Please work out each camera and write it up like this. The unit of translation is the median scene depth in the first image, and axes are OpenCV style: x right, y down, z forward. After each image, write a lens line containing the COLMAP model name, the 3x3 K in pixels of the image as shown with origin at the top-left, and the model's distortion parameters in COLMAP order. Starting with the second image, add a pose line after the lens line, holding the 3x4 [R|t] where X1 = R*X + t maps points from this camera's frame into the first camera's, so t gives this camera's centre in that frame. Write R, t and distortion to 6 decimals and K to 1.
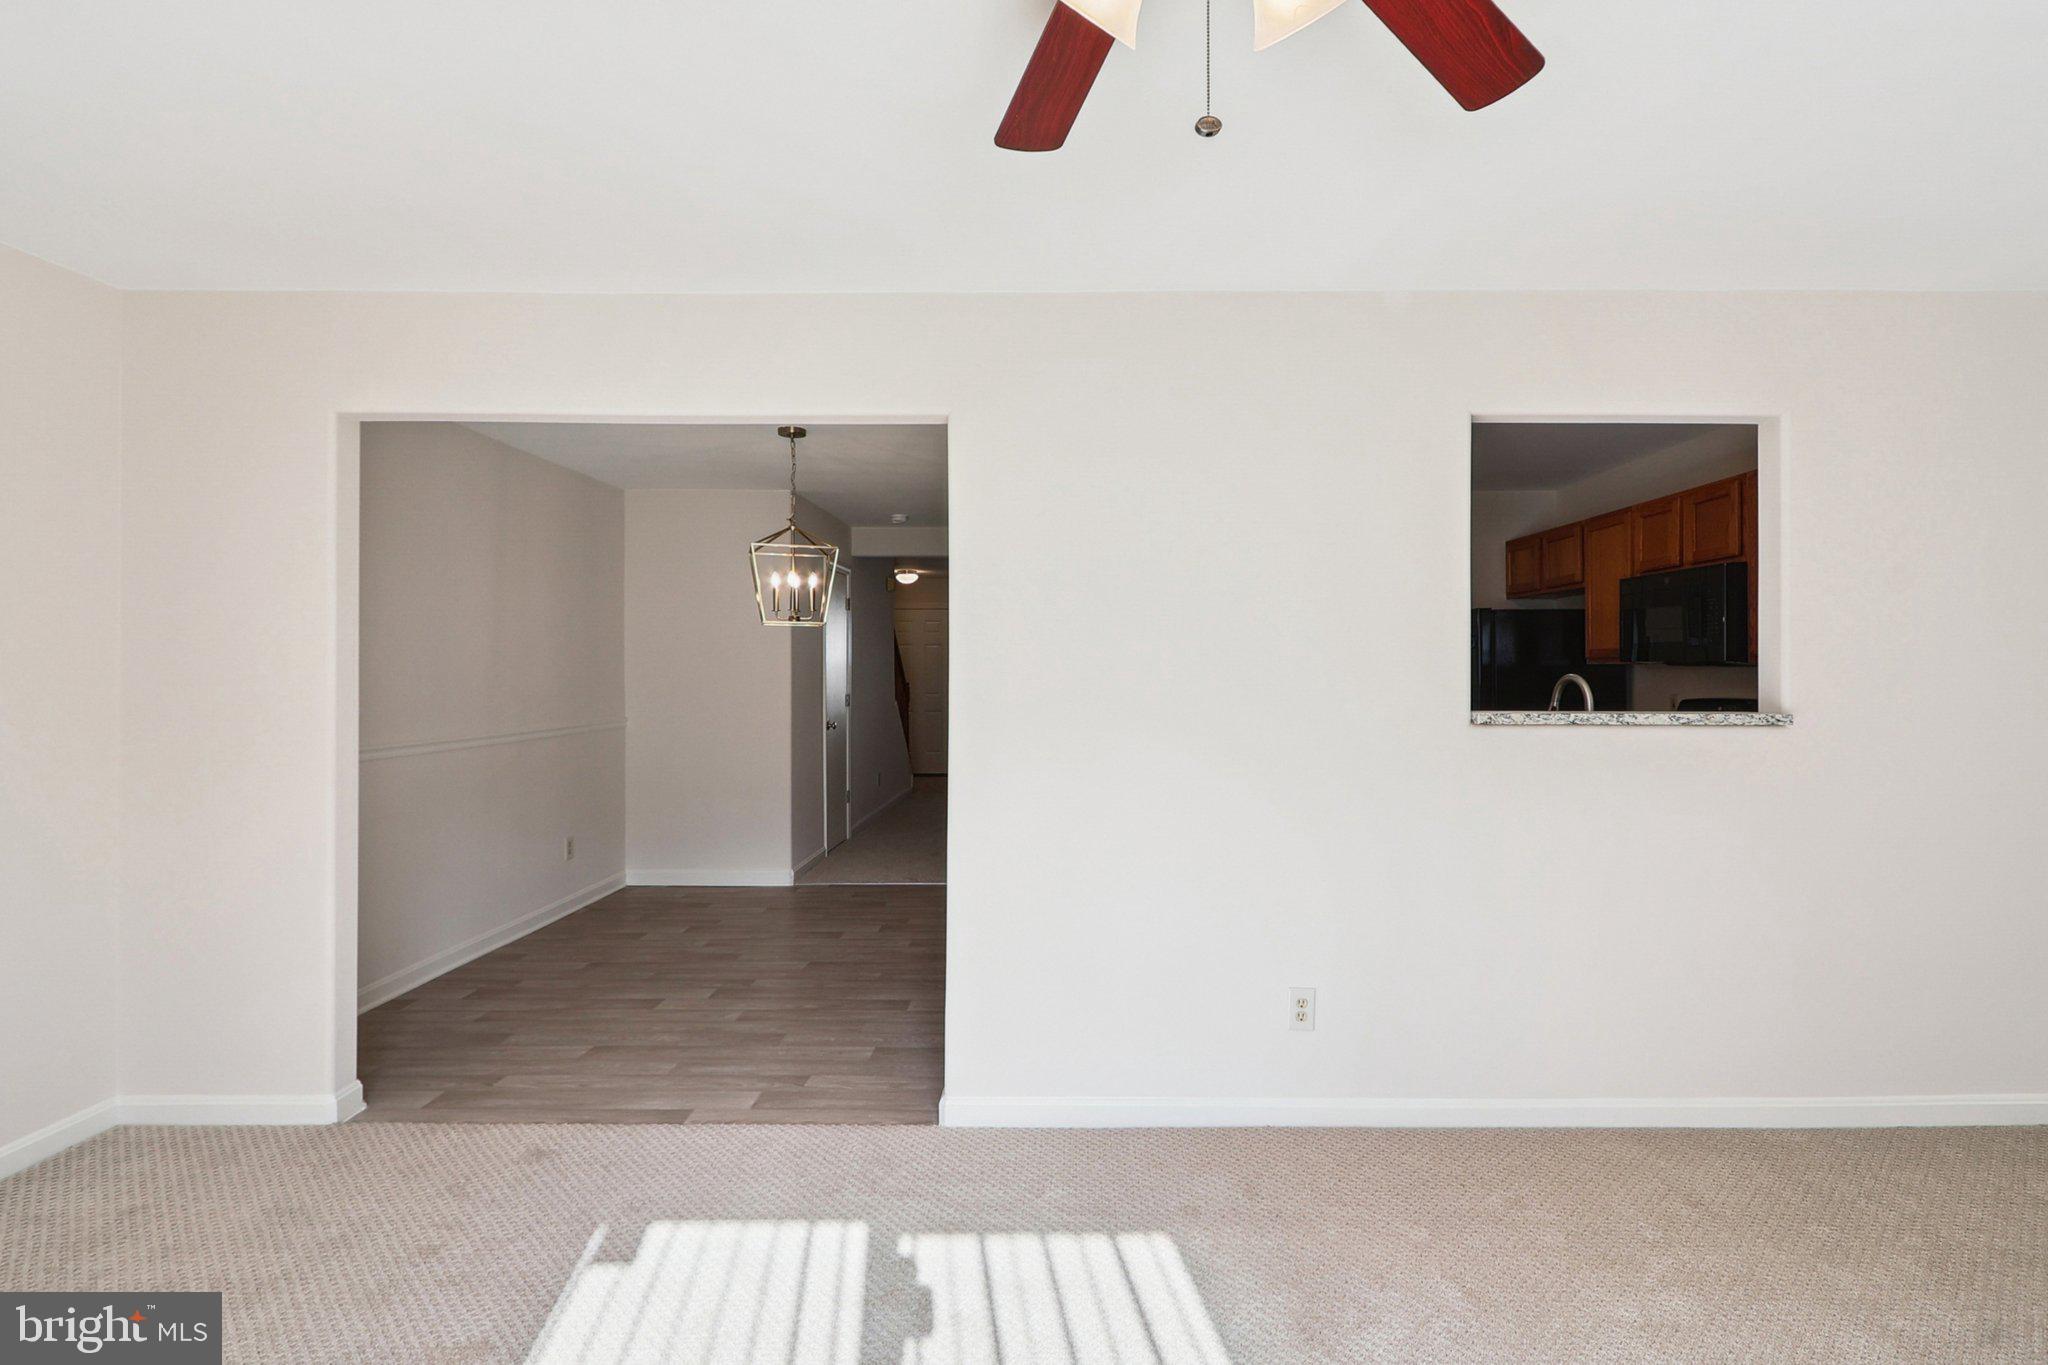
lens RADIAL K [[941.1, 0, 1018.1], [0, 941.1, 687.2], [0, 0, 1]] dist [0.004985, -0.002763]
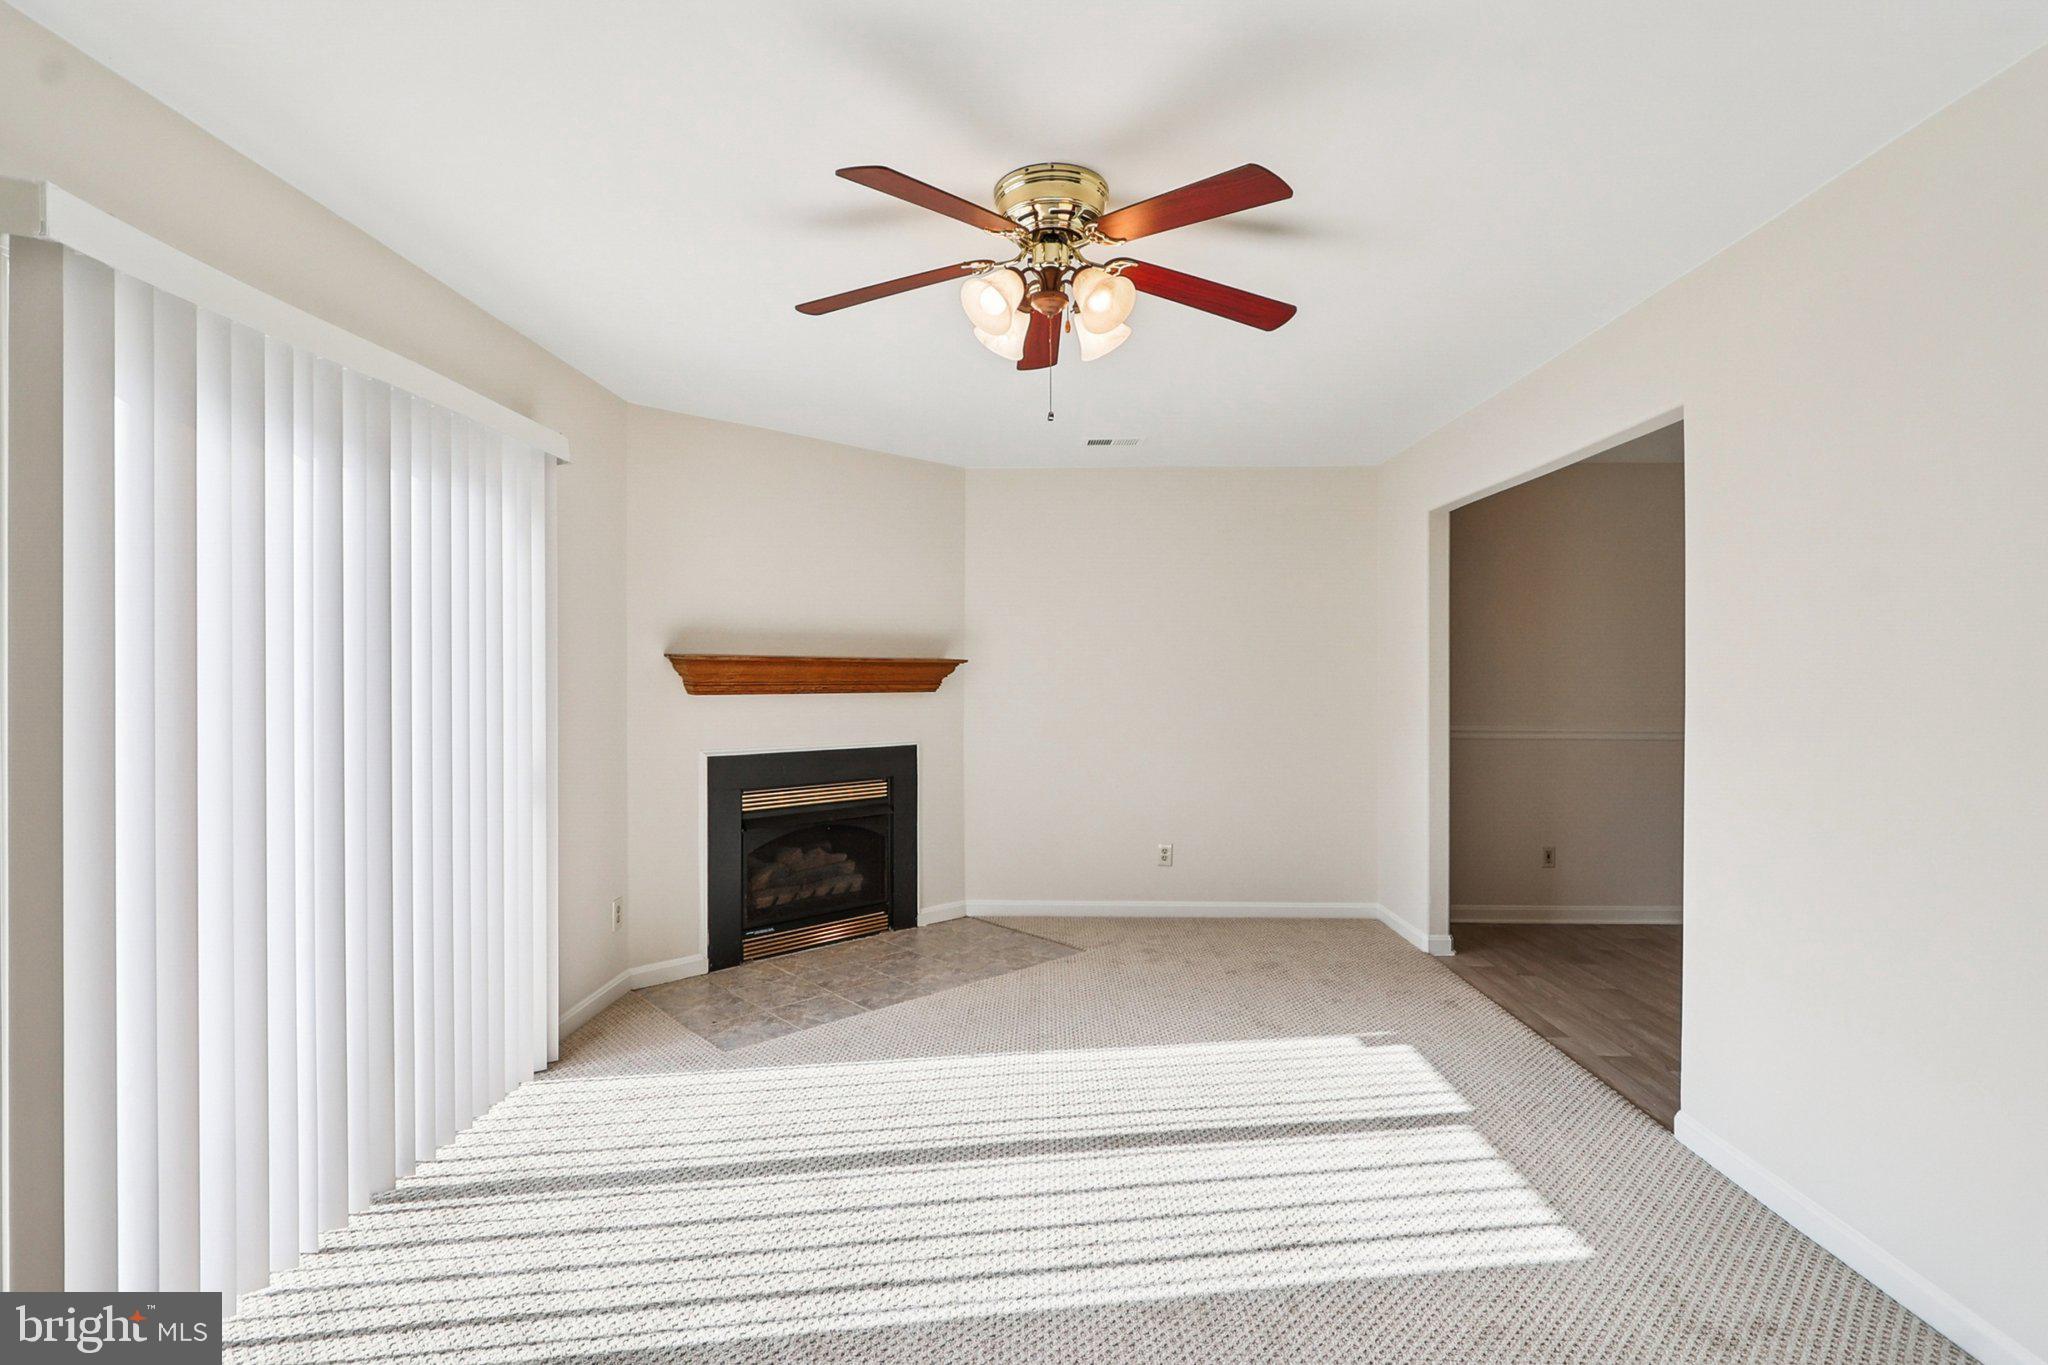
lens RADIAL K [[941.1, 0, 1025.8], [0, 941.1, 671.9], [0, 0, 1]] dist [0.004985, -0.002763]
pose [[-0.027330, -0.004494, -0.999616, 0.916585], [-0.003125, 0.999985, -0.004410, -0.009170], [0.999622, 0.003003, -0.027344, 0.357424]]
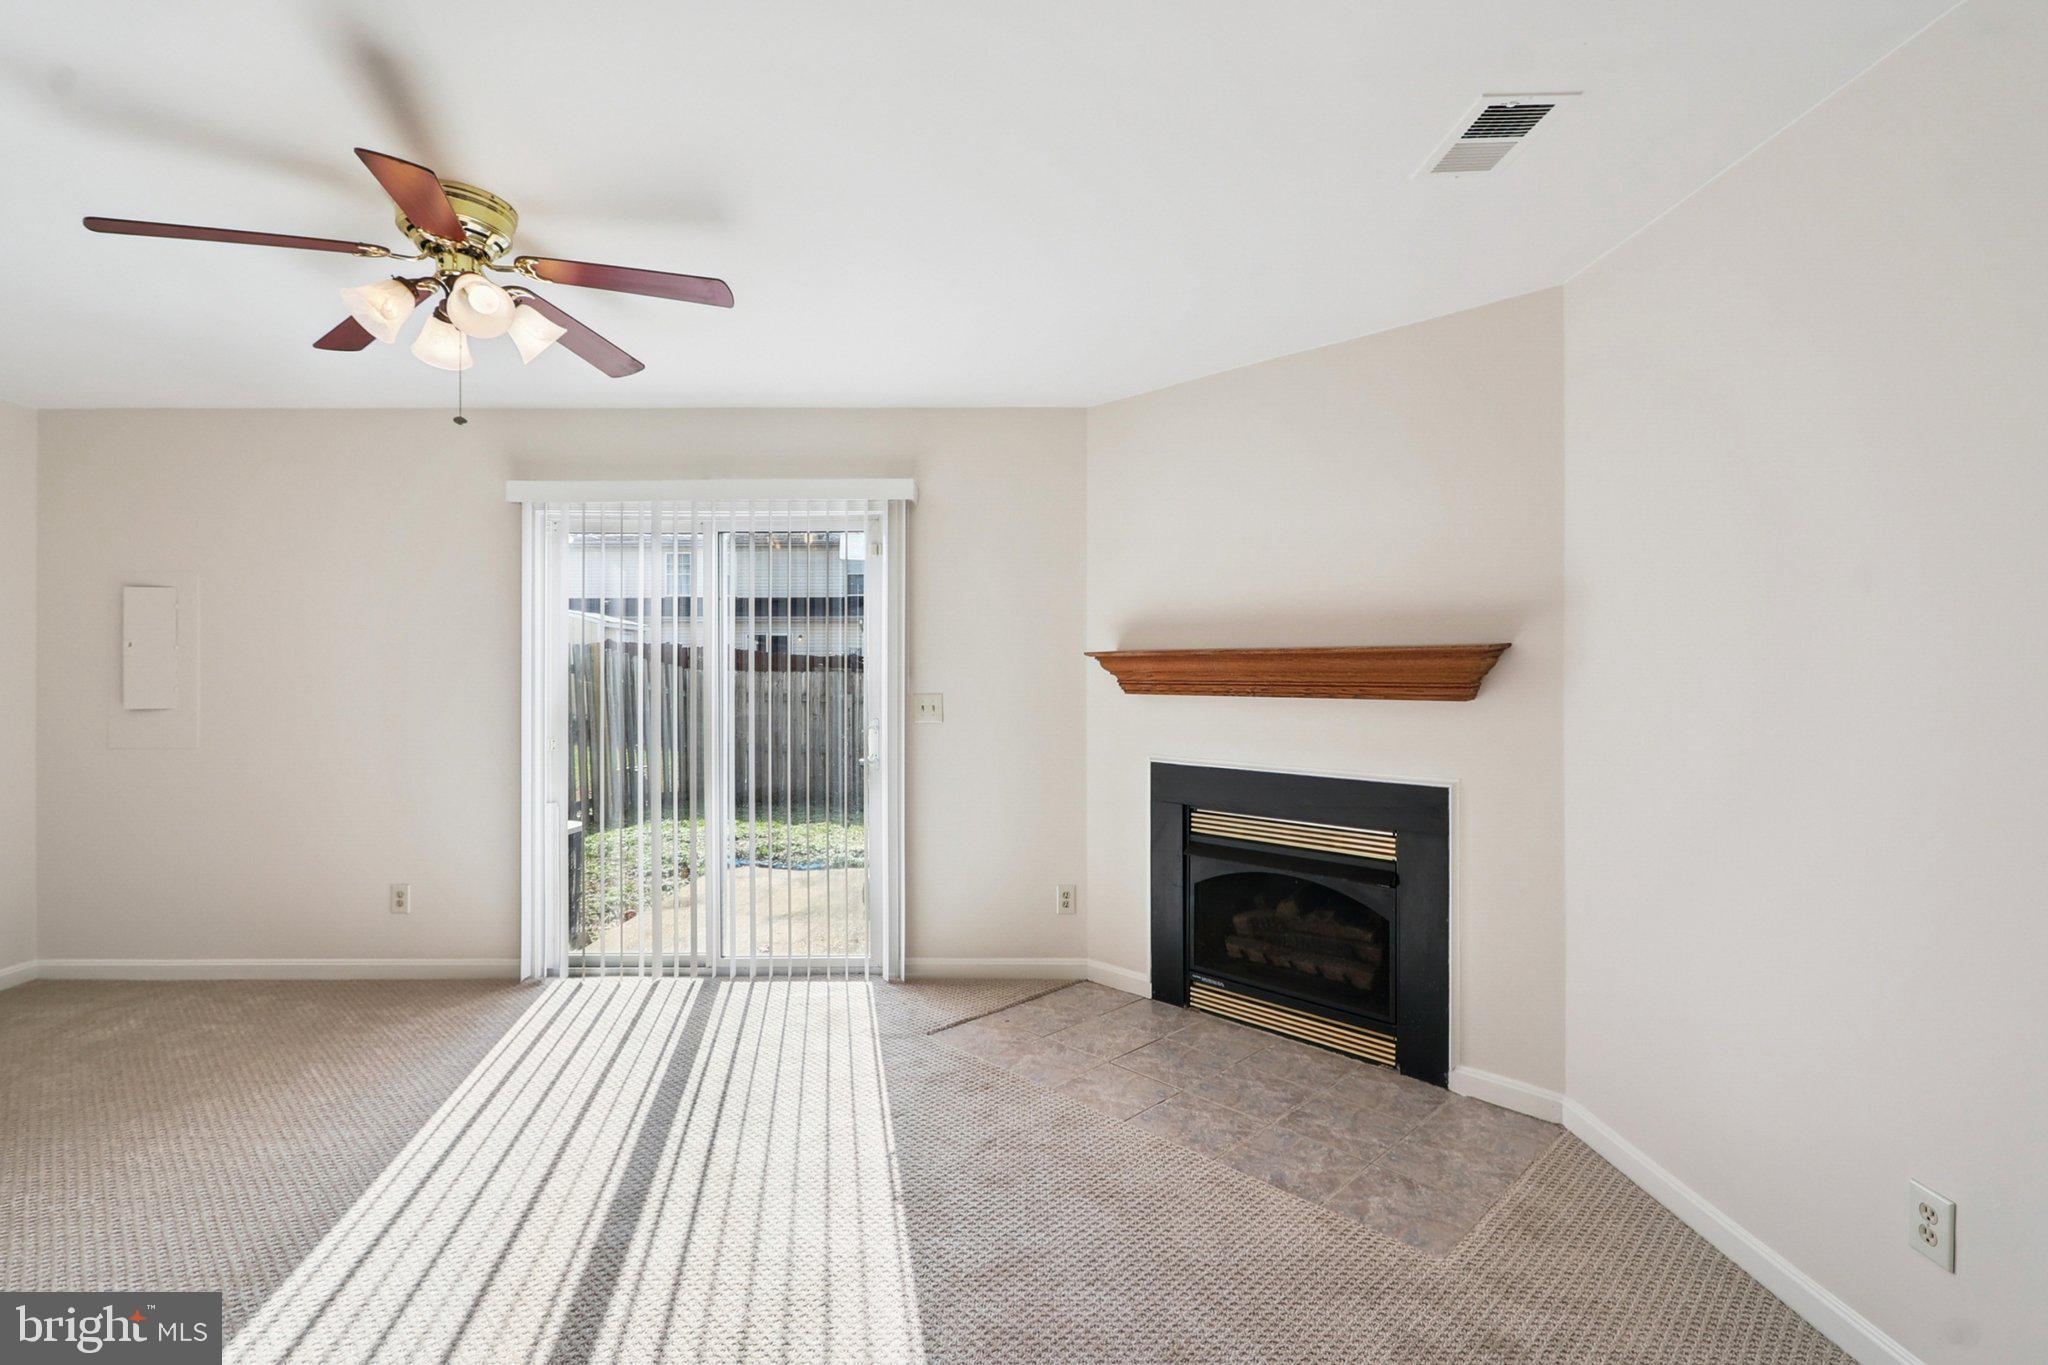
lens RADIAL K [[941.1, 0, 1013.6], [0, 941.1, 687.6], [0, 0, 1]] dist [0.004985, -0.002763]
pose [[-0.999982, -0.005195, 0.002918, -0.385549], [-0.005181, 0.999974, 0.005049, 0.006119], [-0.002944, 0.005034, -0.999983, 1.186364]]
